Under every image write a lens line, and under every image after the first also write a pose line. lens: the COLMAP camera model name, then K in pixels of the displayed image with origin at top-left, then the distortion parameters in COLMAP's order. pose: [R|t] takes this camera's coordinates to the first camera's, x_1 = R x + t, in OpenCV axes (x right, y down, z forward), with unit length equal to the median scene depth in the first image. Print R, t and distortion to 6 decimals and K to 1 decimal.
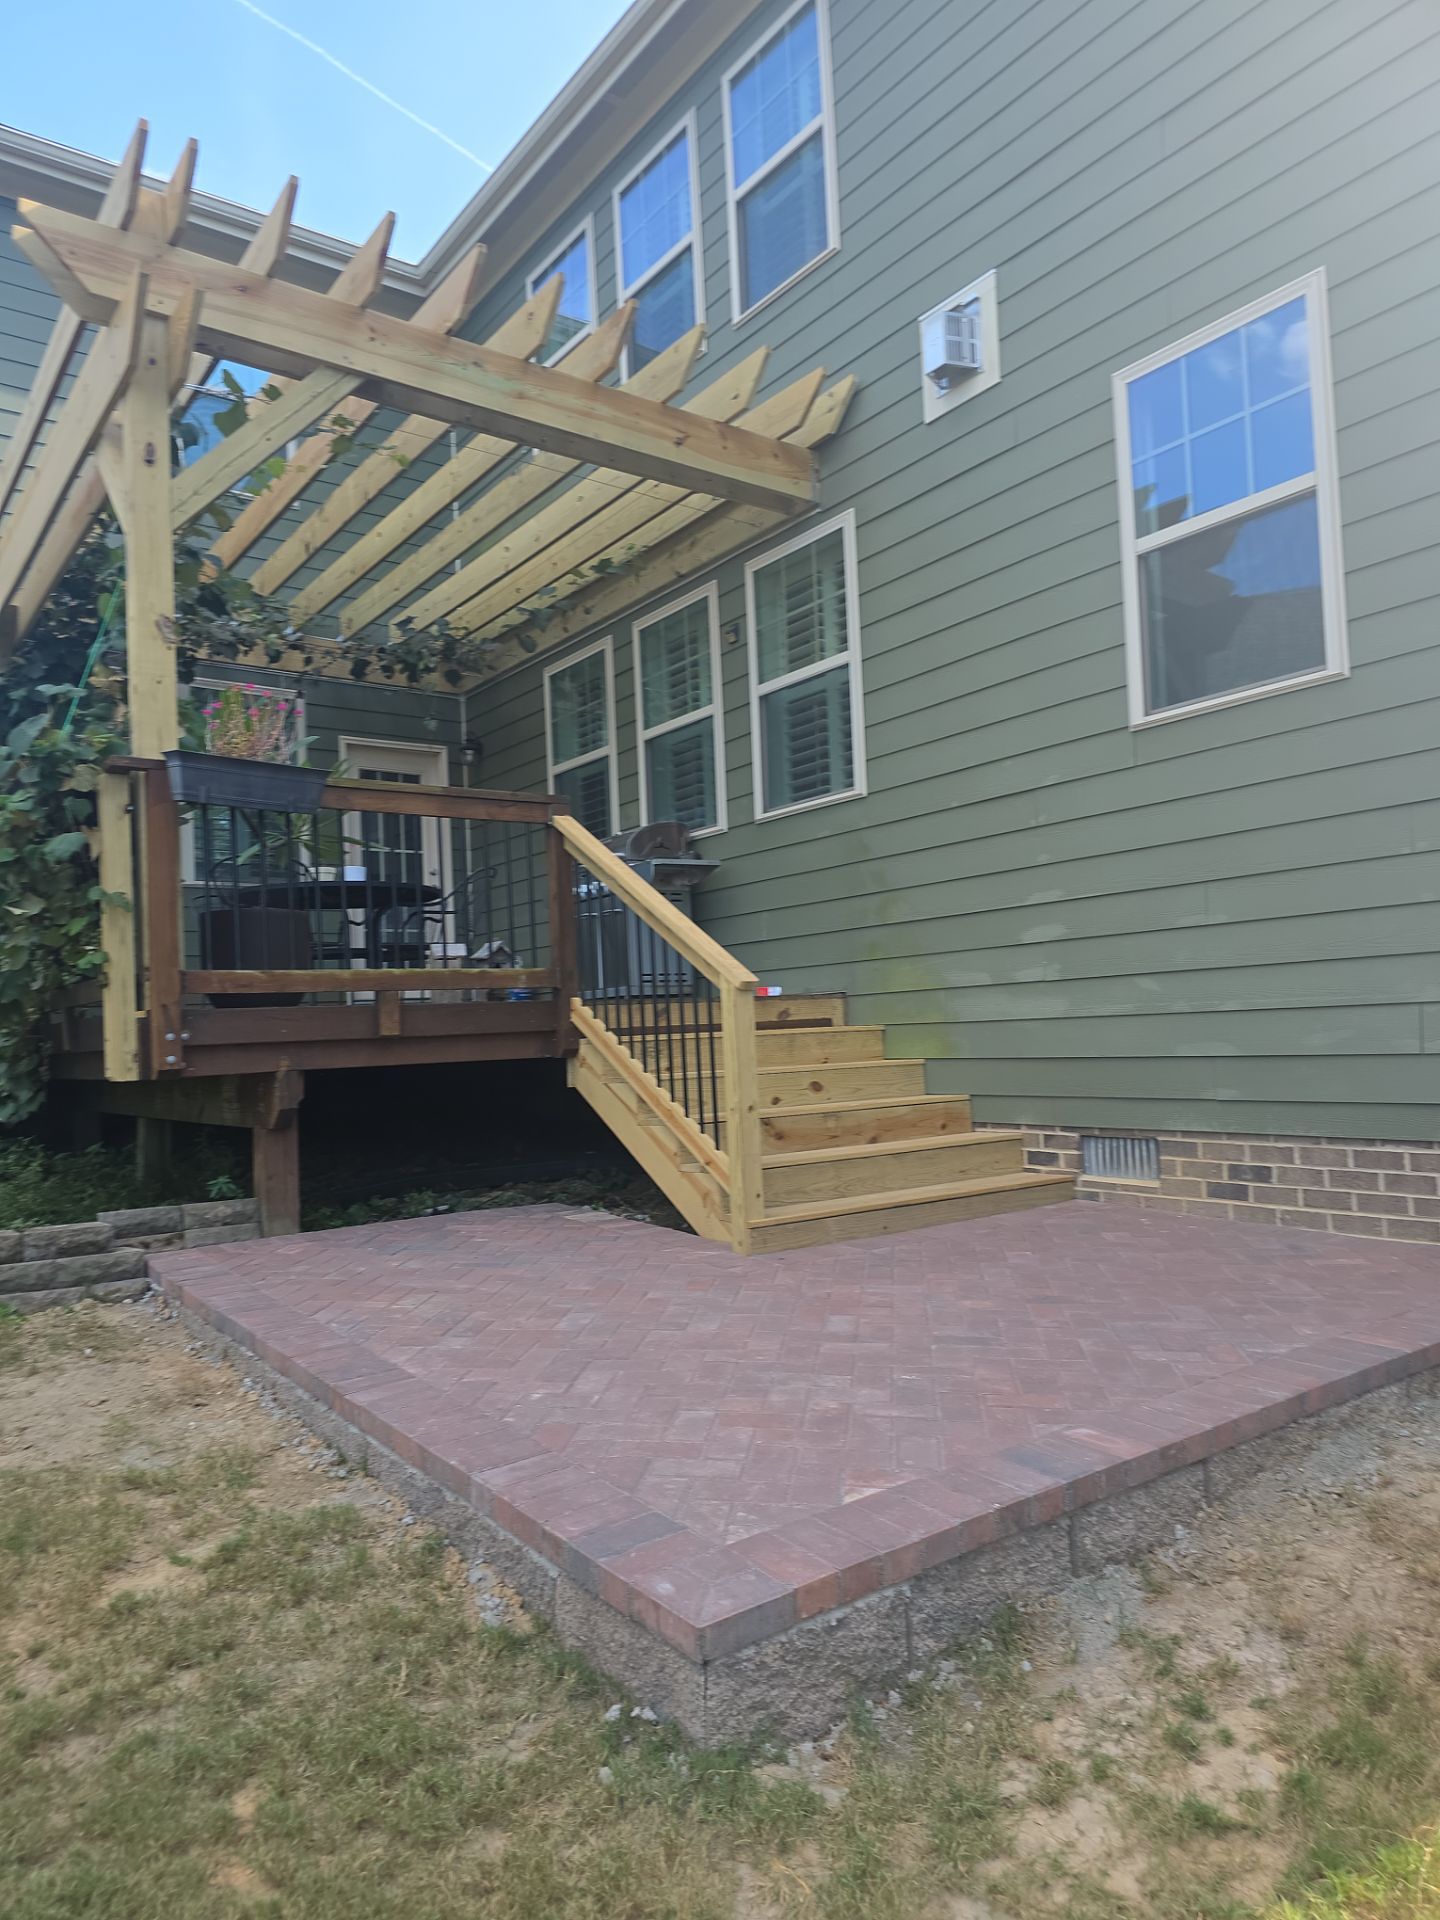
lens RADIAL K [[1293.4, 0, 689.3], [0, 1293.4, 977.4], [0, 0, 1]] dist [0.061033, -0.058546]
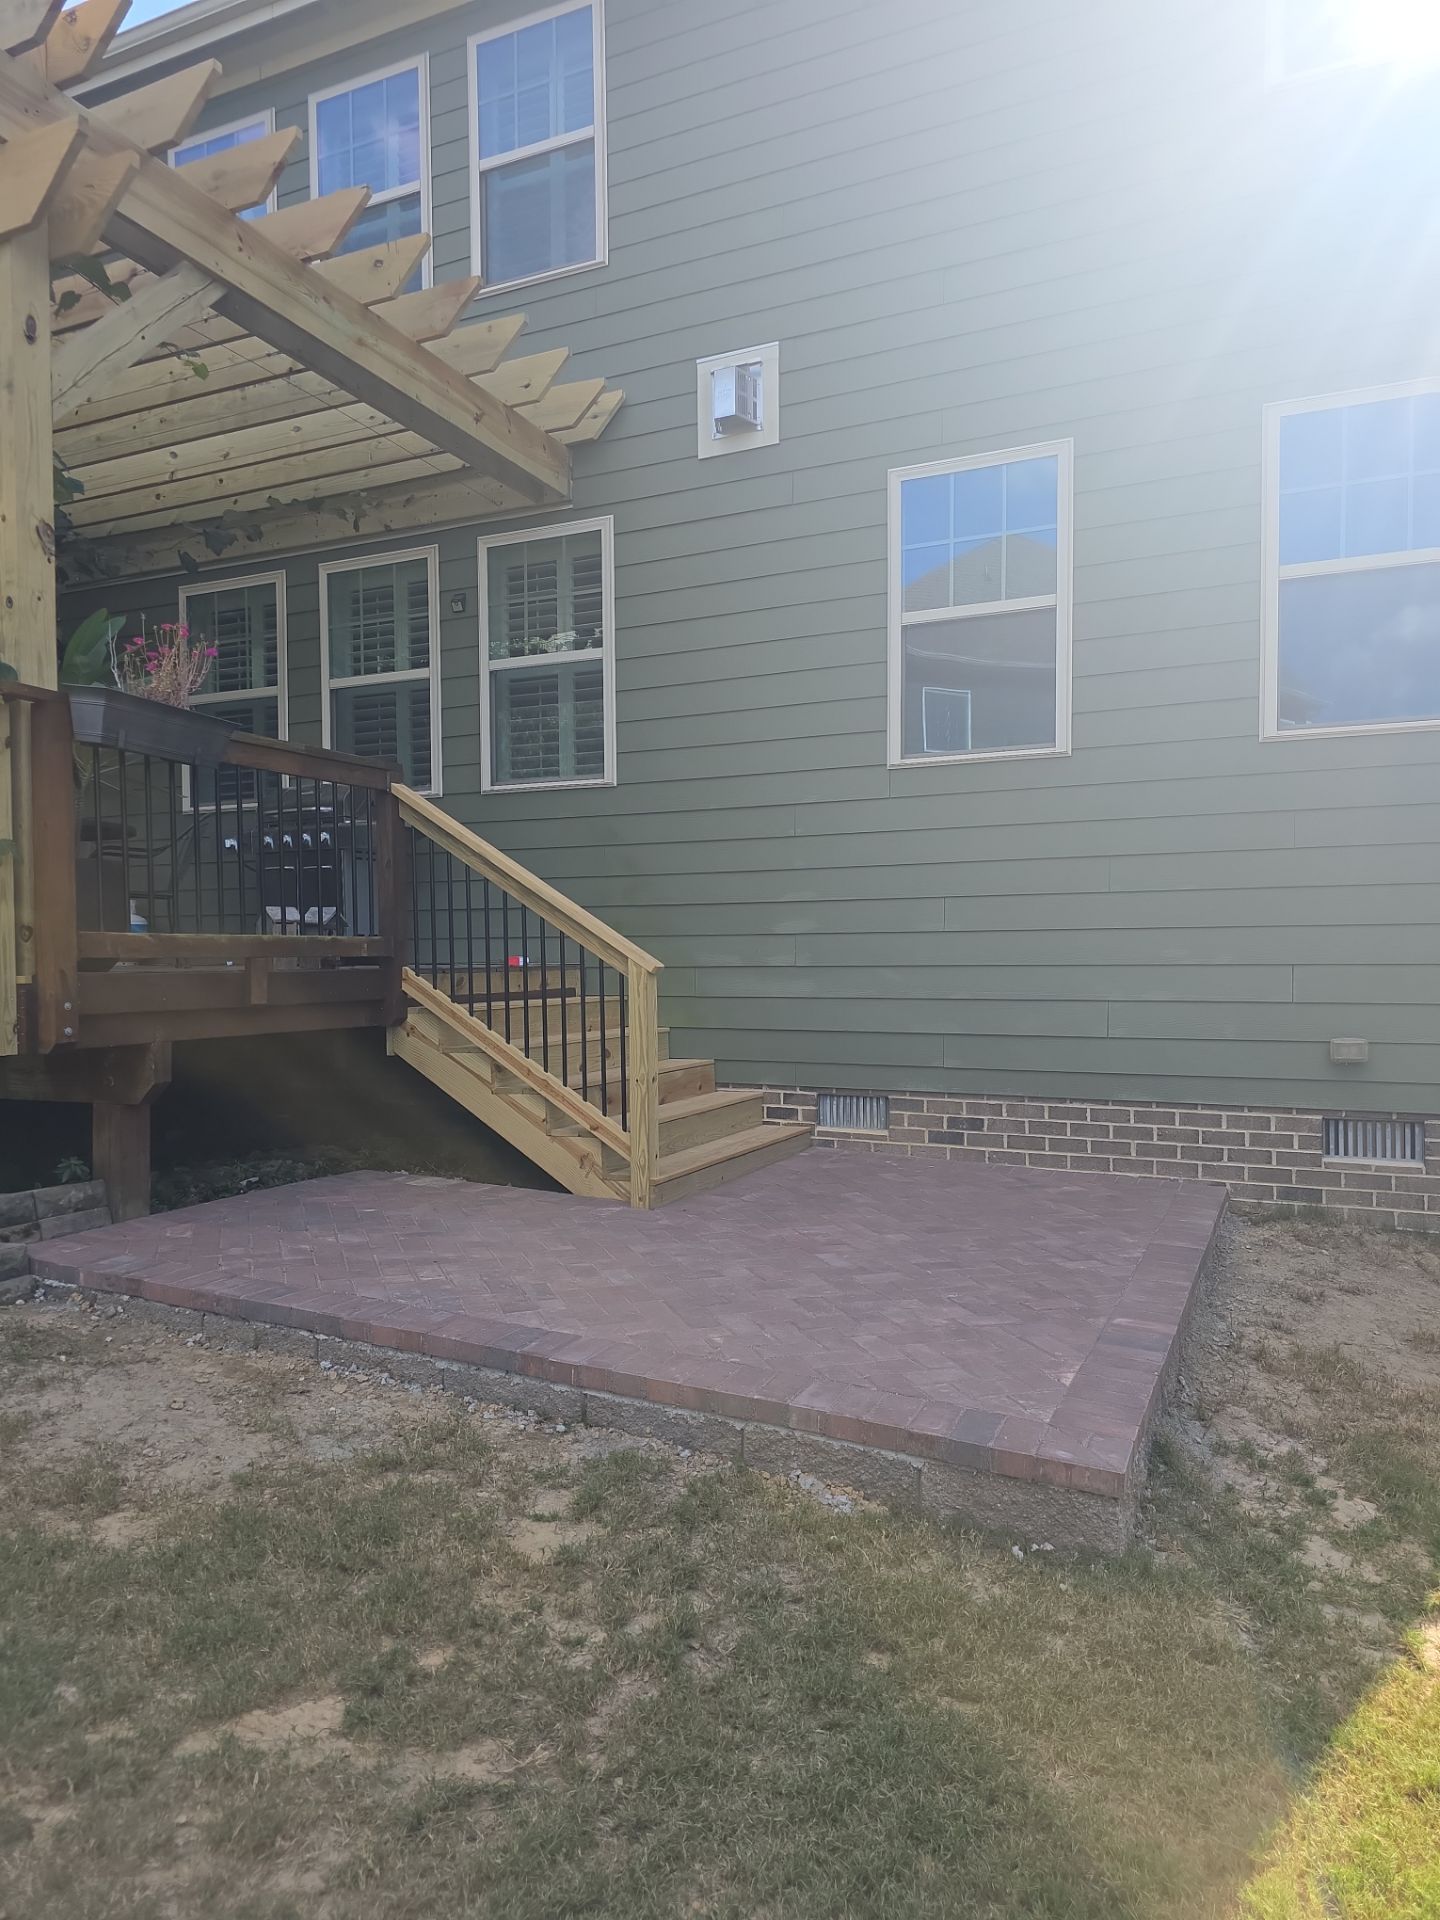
lens RADIAL K [[1293.4, 0, 698.3], [0, 1293.4, 983.3], [0, 0, 1]] dist [0.061033, -0.058546]
pose [[0.874940, 0.027012, 0.483478, -0.400693], [-0.049730, 0.998176, 0.034227, -0.018711], [-0.481672, -0.053990, 0.874687, 0.009353]]
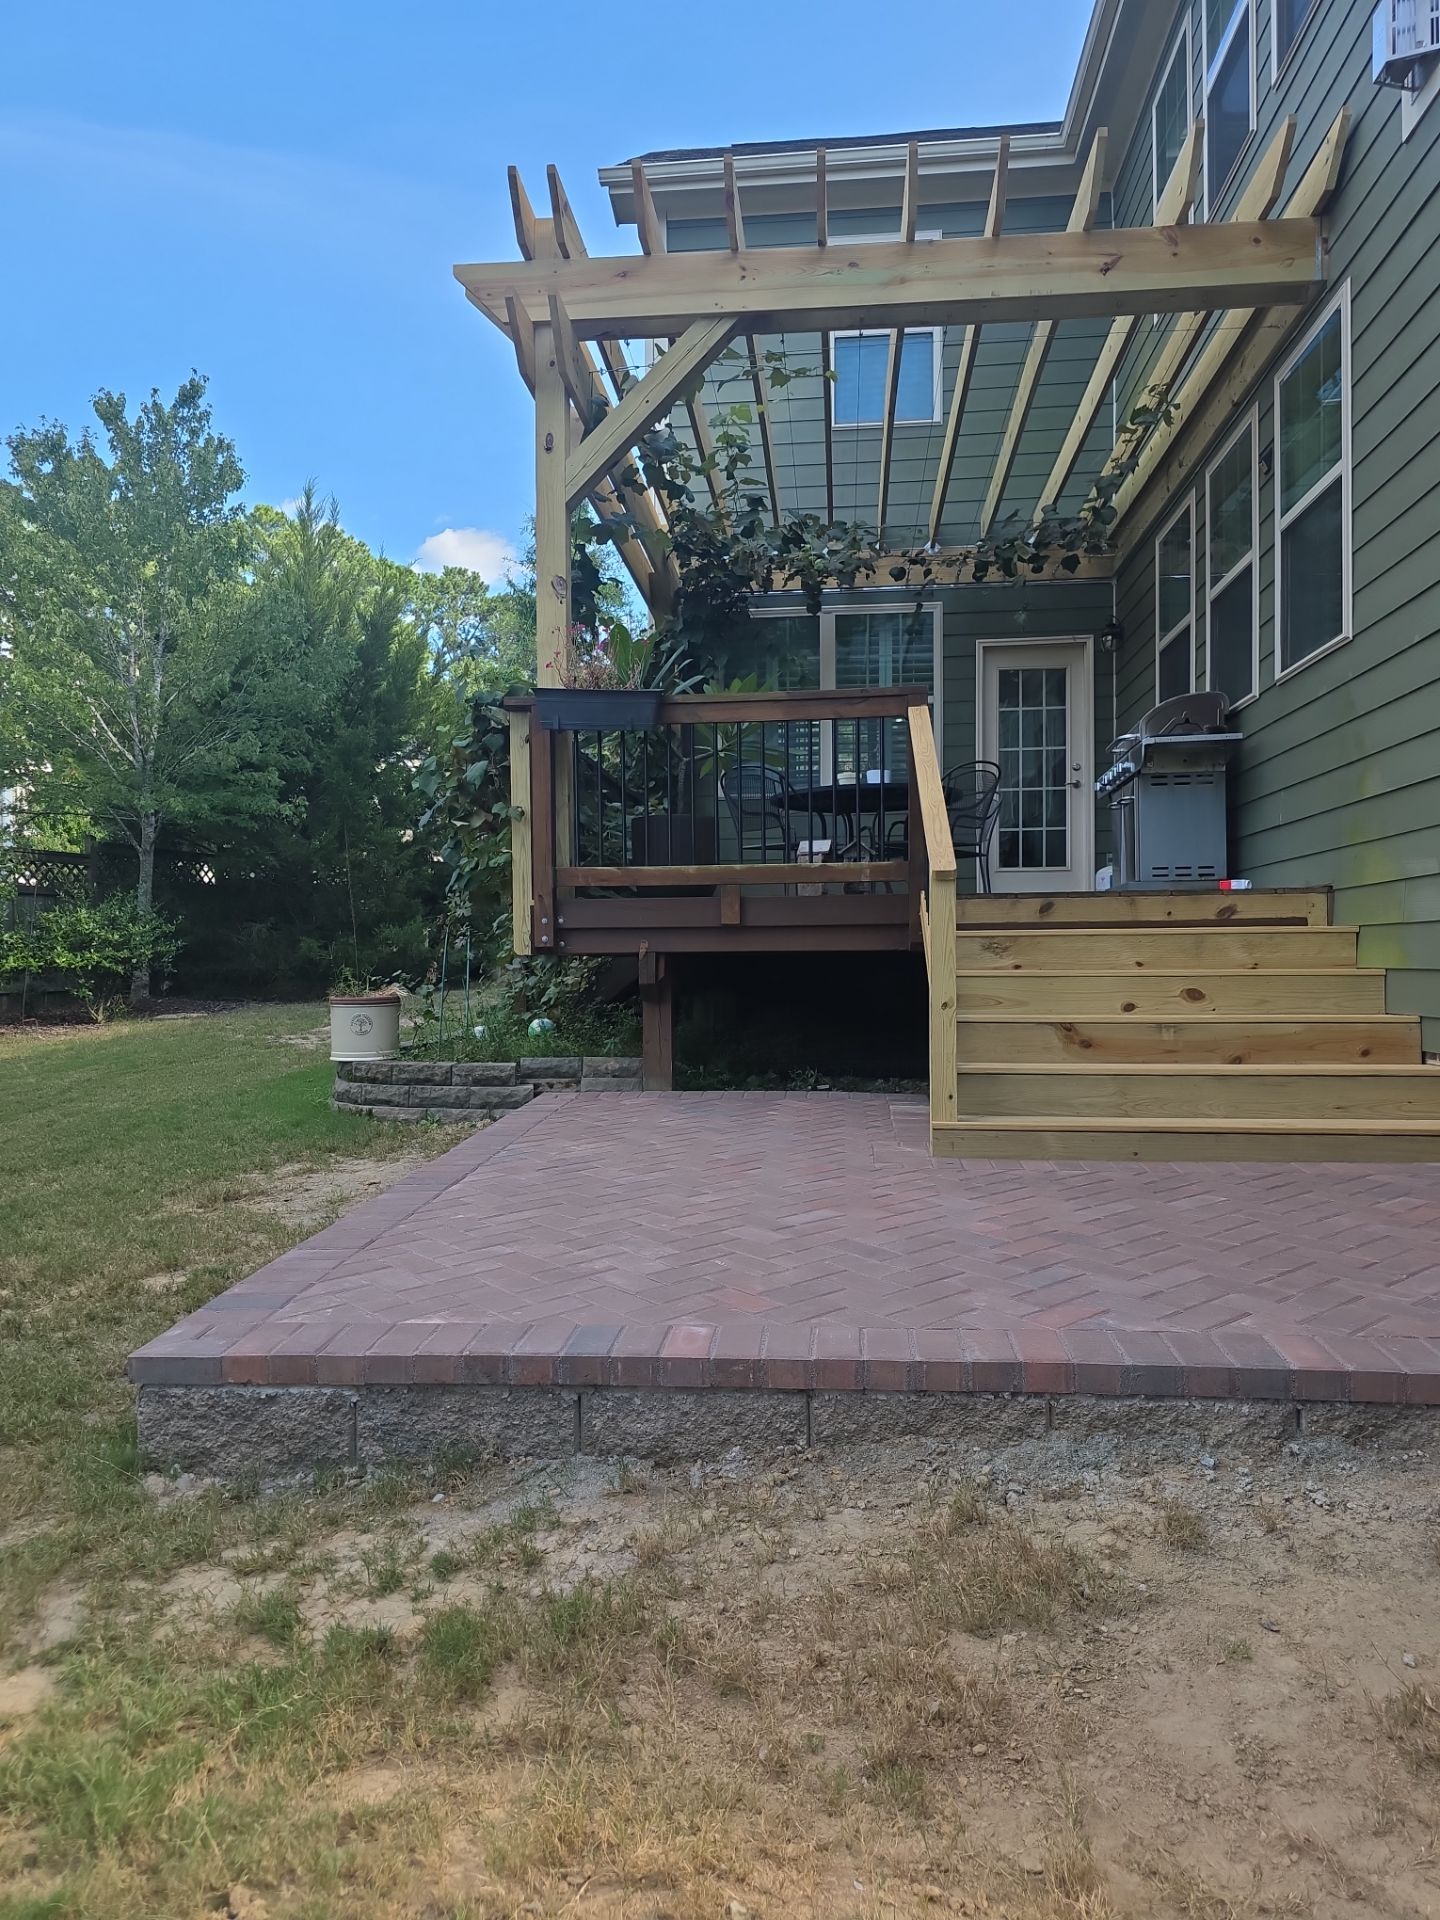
lens RADIAL K [[1293.4, 0, 722.6], [0, 1293.4, 955.6], [0, 0, 1]] dist [0.061033, -0.058546]
pose [[0.750794, 0.032027, -0.659760, 0.477350], [0.002876, 0.998656, 0.051752, 0.014156], [0.660530, -0.040752, 0.749693, 0.162231]]
